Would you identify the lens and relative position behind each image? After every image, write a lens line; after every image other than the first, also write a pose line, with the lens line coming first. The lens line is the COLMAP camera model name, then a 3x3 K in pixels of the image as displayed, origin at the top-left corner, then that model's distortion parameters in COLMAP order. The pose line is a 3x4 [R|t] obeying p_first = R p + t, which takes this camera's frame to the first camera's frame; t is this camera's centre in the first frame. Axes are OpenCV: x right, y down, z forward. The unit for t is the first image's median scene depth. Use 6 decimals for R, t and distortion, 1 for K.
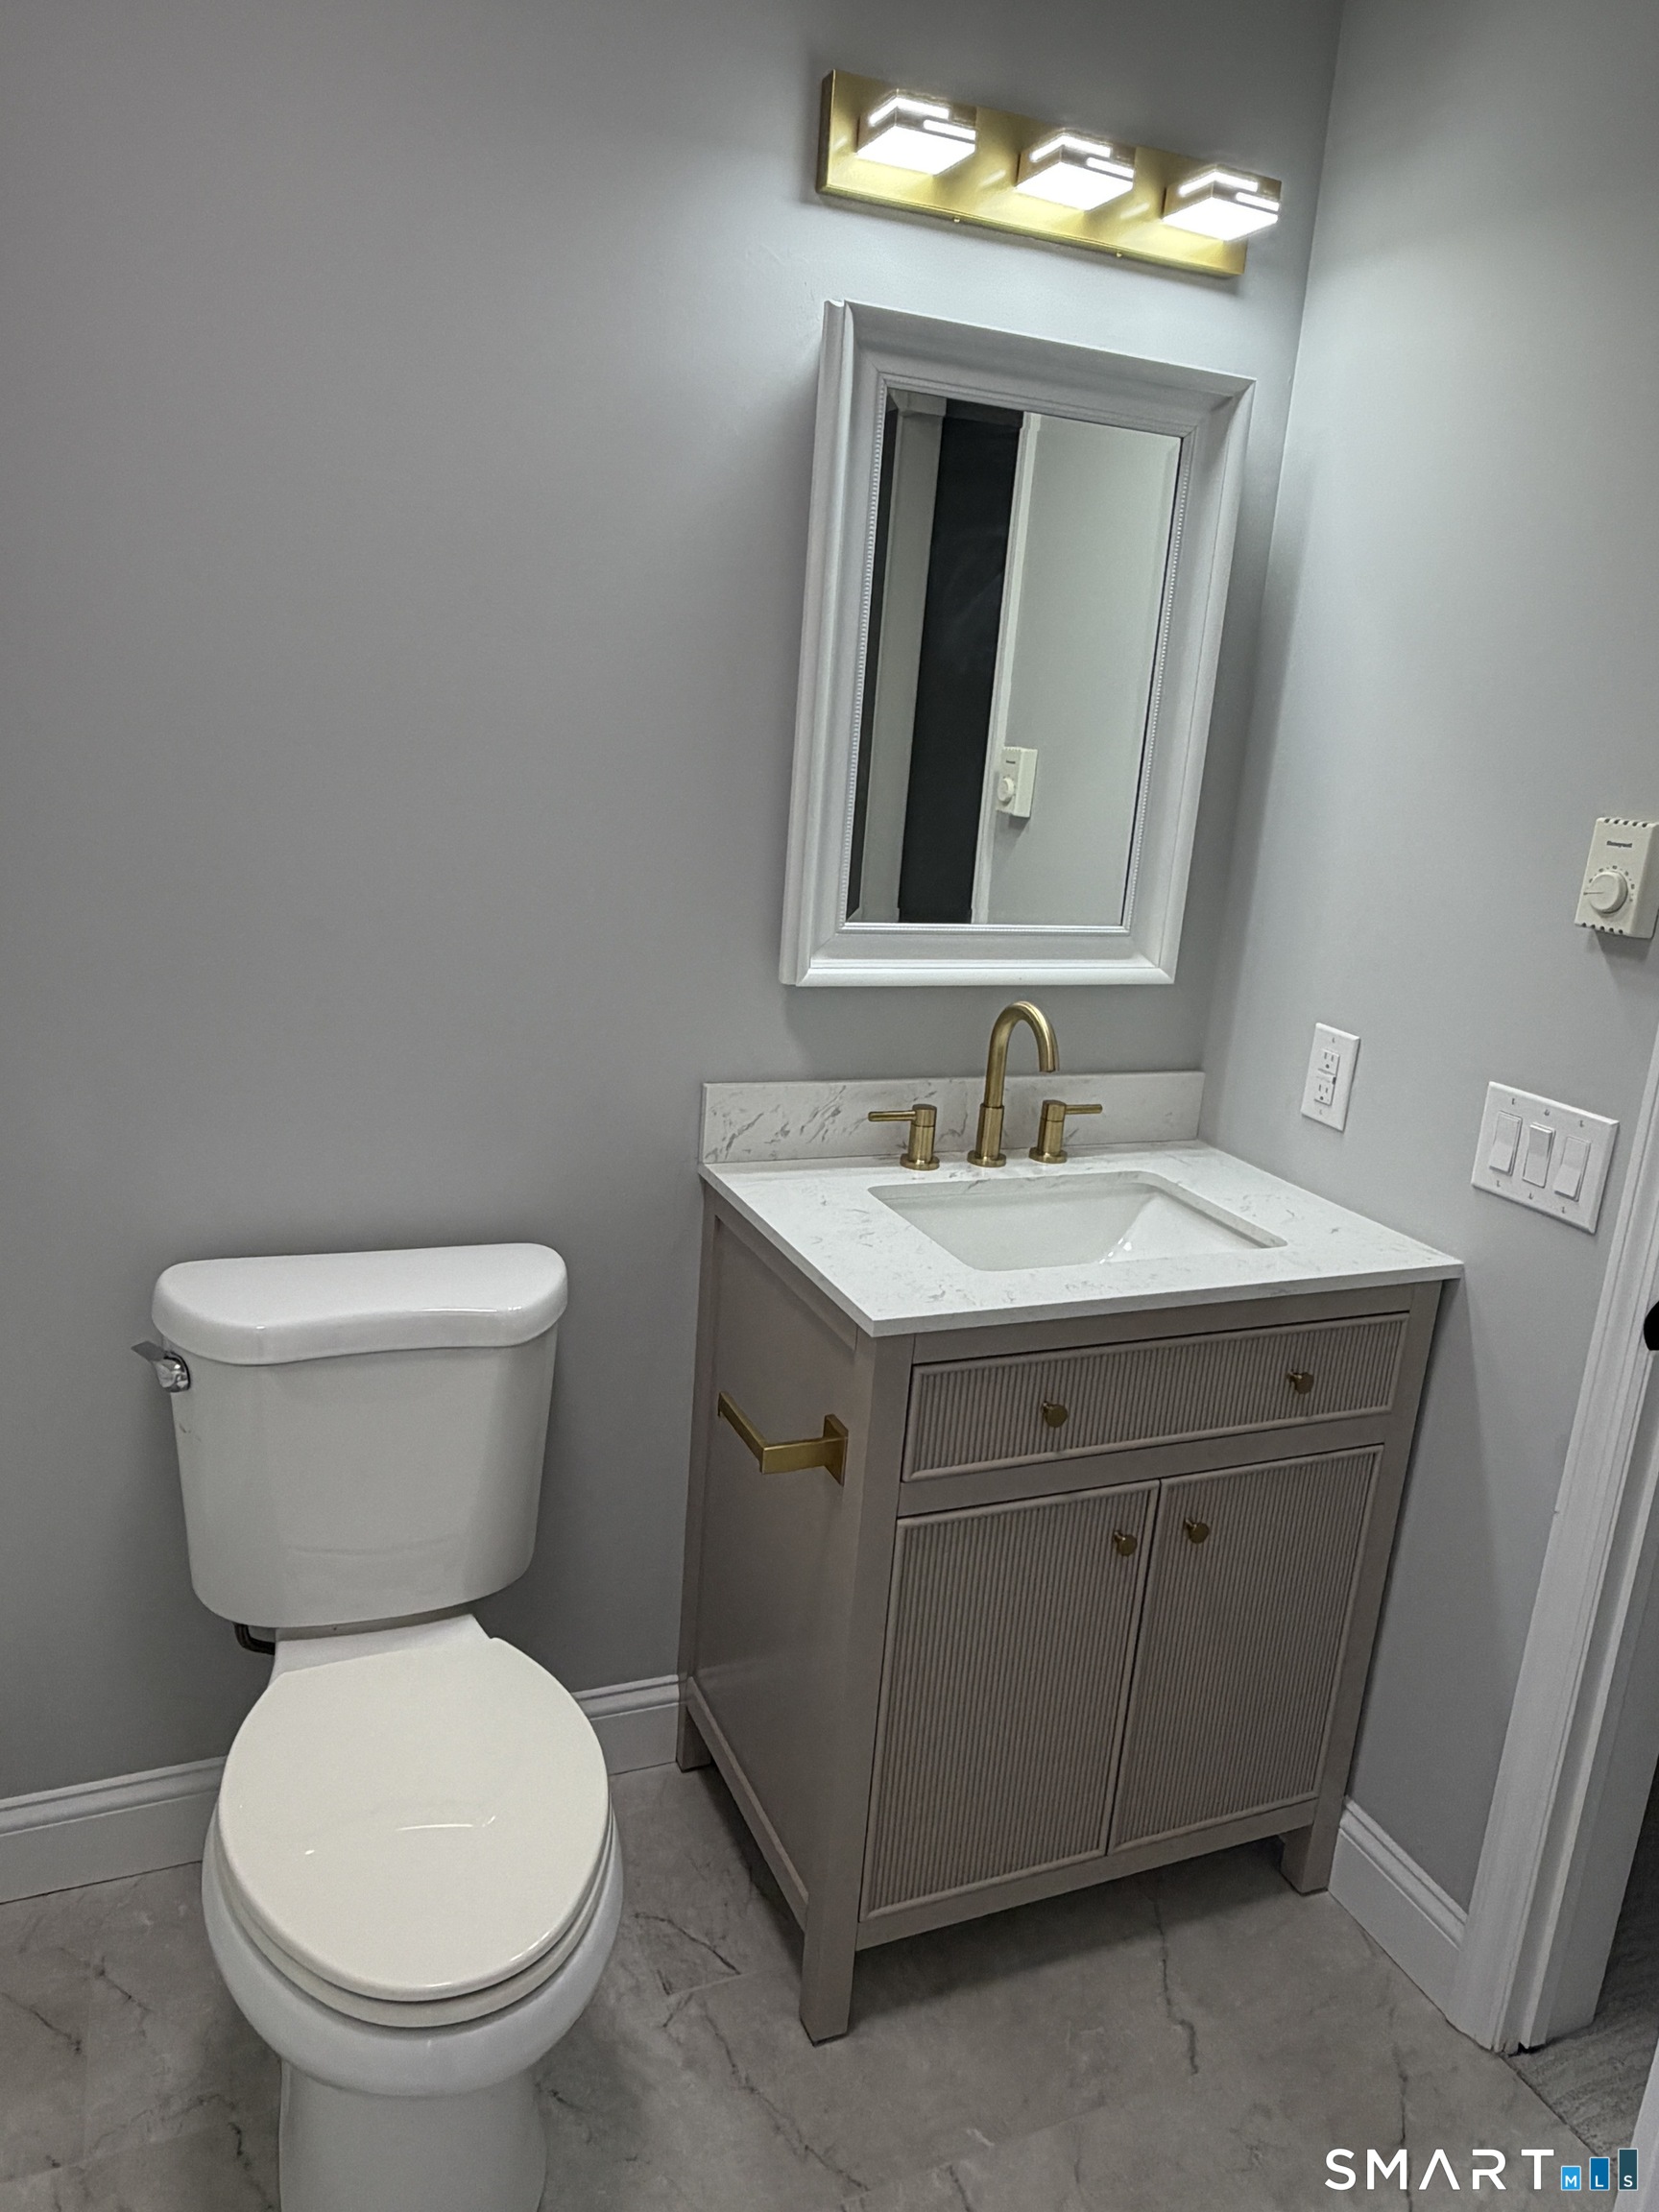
lens RADIAL K [[1536.5, 0, 829.5], [0, 1536.5, 1106.0], [0, 0, 1]] dist [0.006226, 0.001140]
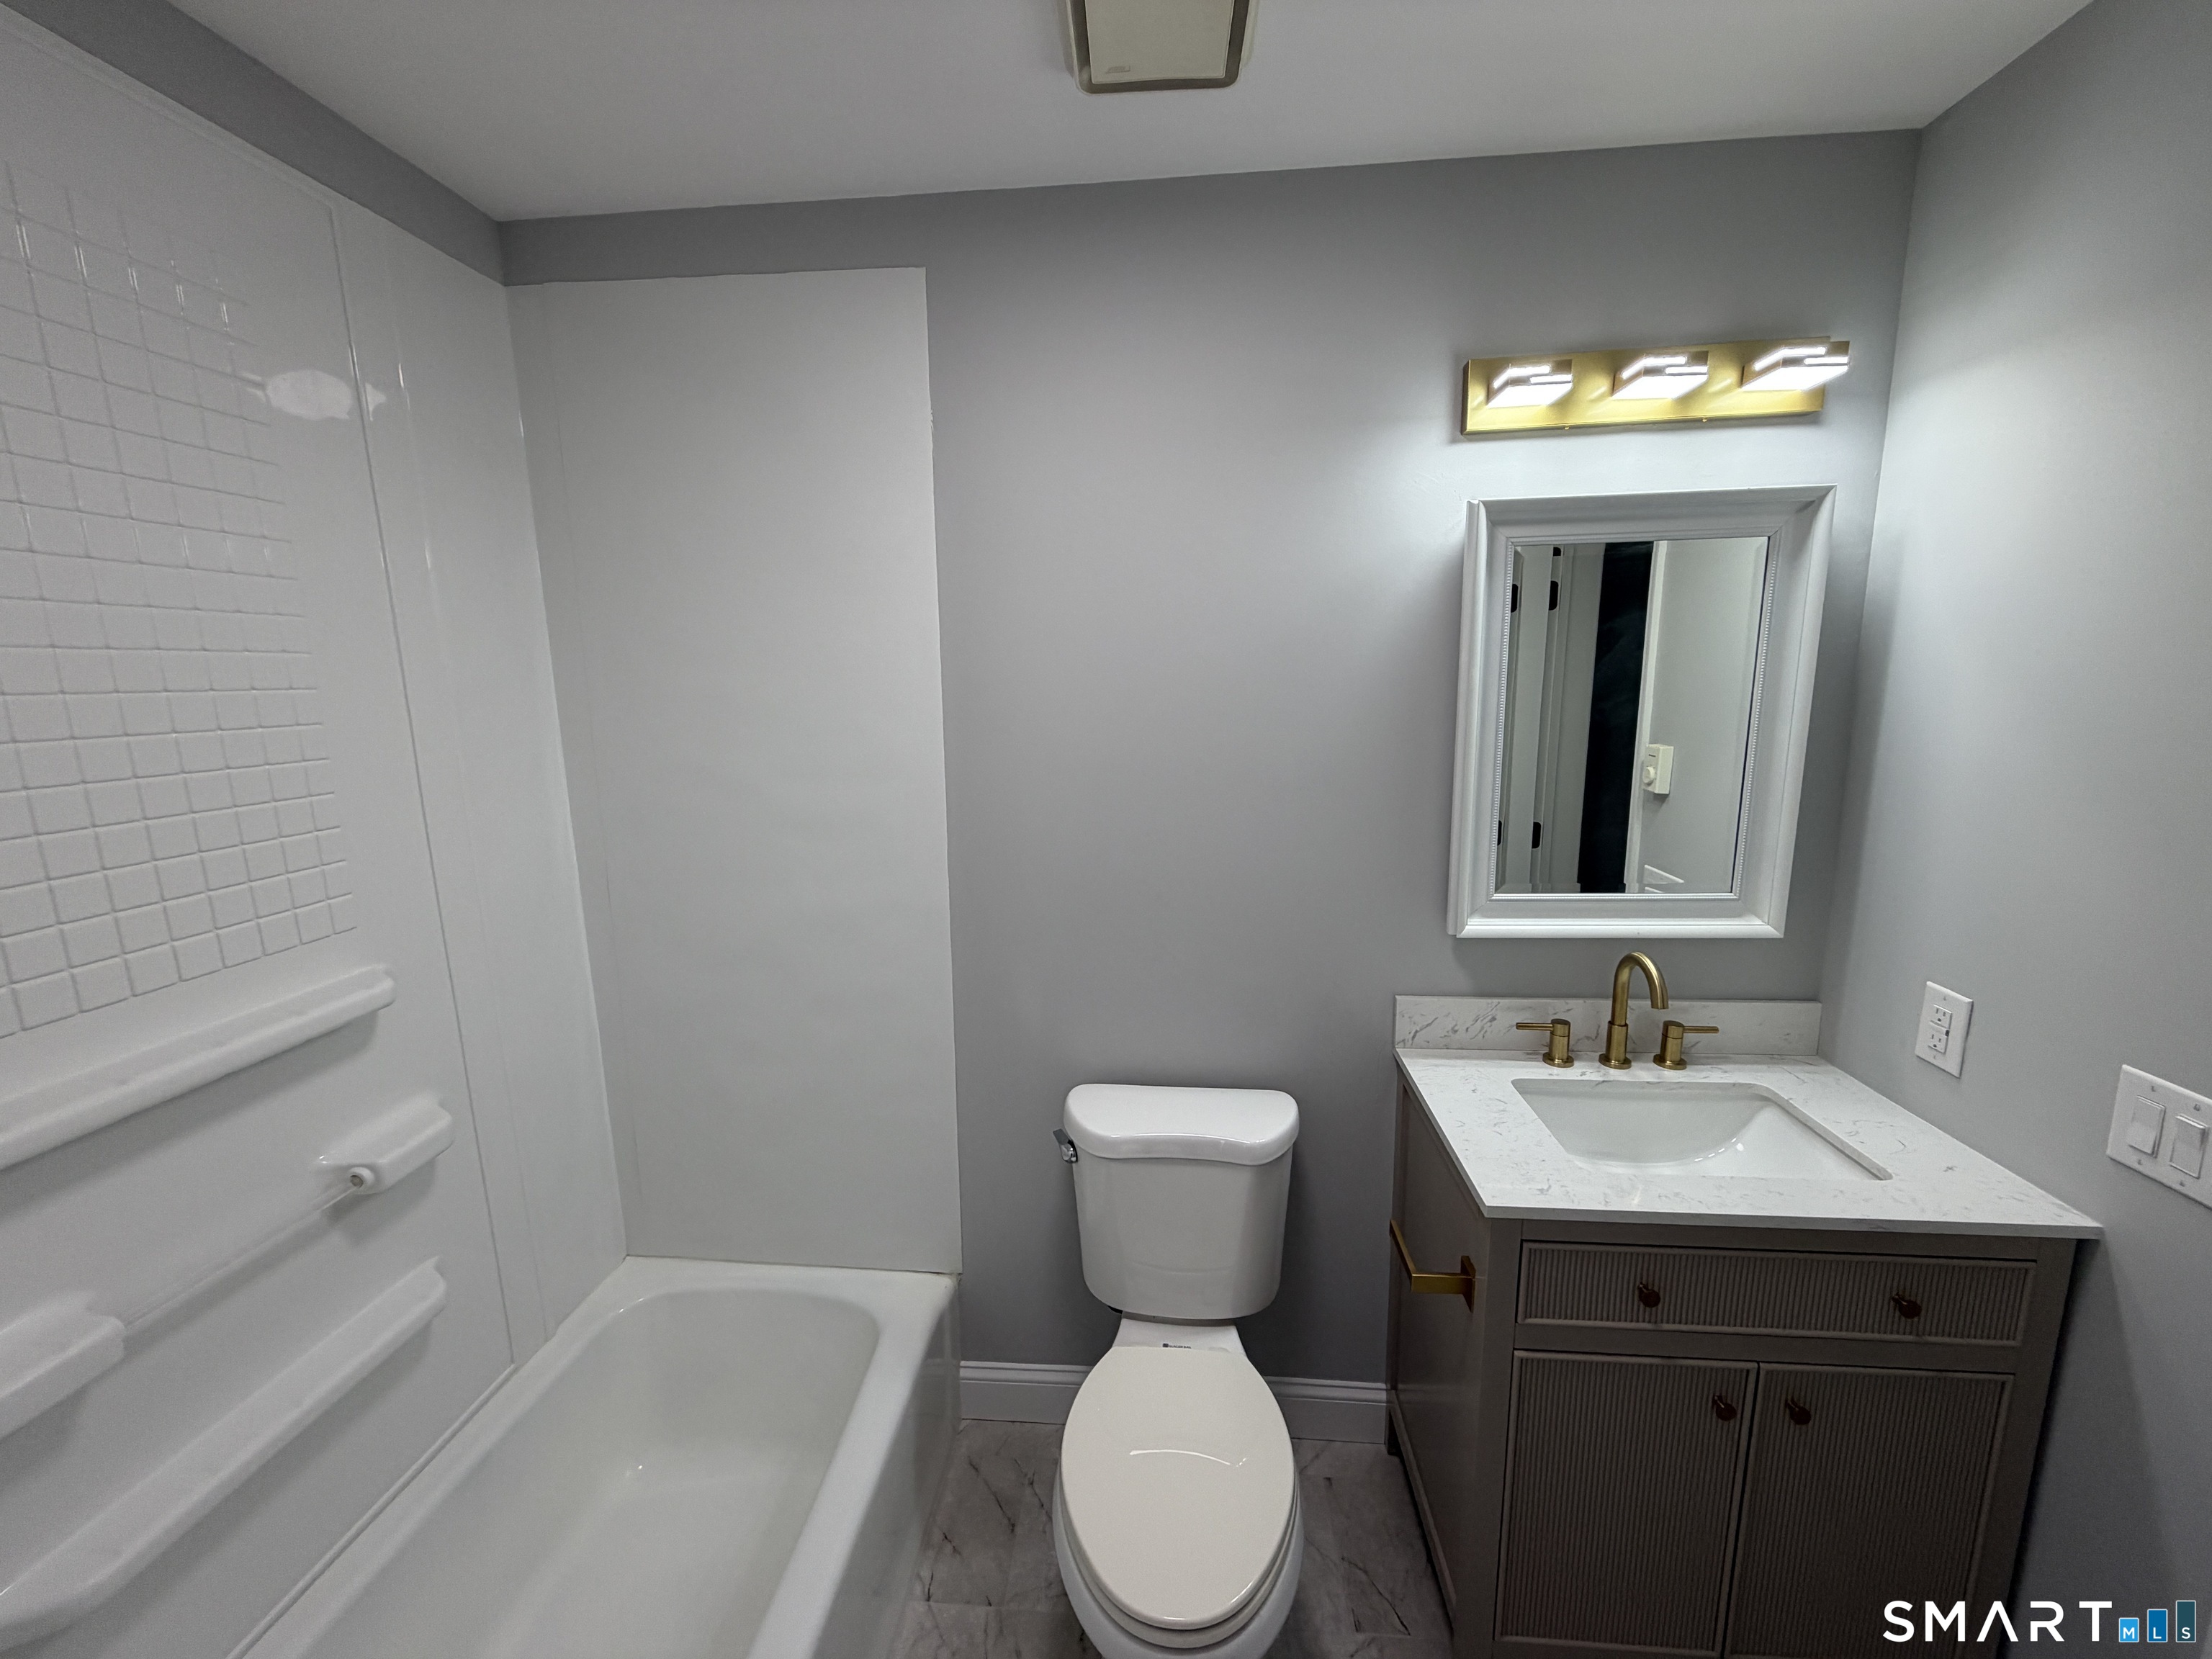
lens RADIAL K [[879.0, 0, 1101.8], [0, 879.0, 827.4], [0, 0, 1]] dist [0.001554, 0.000487]
pose [[0.874308, -0.011877, -0.485226, 0.090660], [-0.033445, 0.995850, -0.084639, -0.098580], [0.484218, 0.090229, 0.870283, 0.075887]]
